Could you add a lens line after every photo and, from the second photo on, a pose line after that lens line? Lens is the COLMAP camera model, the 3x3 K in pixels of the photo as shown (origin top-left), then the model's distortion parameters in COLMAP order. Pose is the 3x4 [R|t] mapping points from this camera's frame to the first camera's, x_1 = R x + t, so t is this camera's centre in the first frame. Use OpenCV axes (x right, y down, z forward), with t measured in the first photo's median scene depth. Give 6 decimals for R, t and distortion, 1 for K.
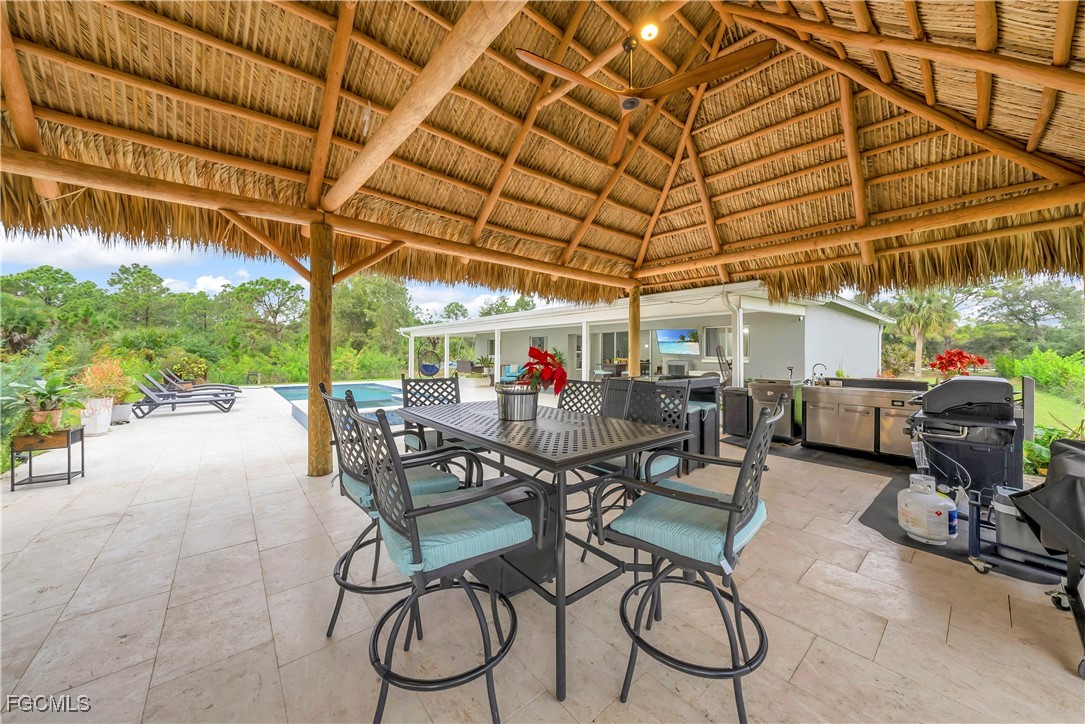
lens RADIAL K [[374.7, 0, 542.5], [0, 374.7, 355.1], [0, 0, 1]] dist [-0.000984, -0.000130]
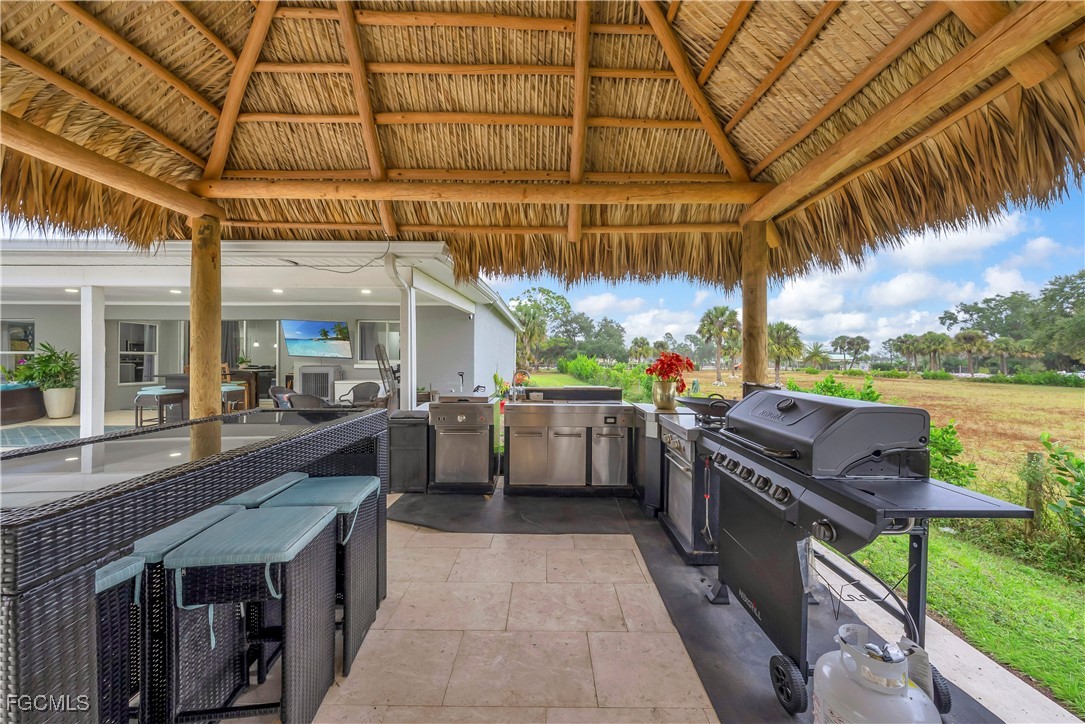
lens RADIAL K [[374.7, 0, 548.6], [0, 374.7, 357.5], [0, 0, 1]] dist [-0.000984, -0.000130]
pose [[0.642004, 0.001866, 0.766699, 0.202224], [0.000270, 0.999996, -0.002660, 0.000368], [-0.766701, 0.001915, 0.642001, 0.448502]]
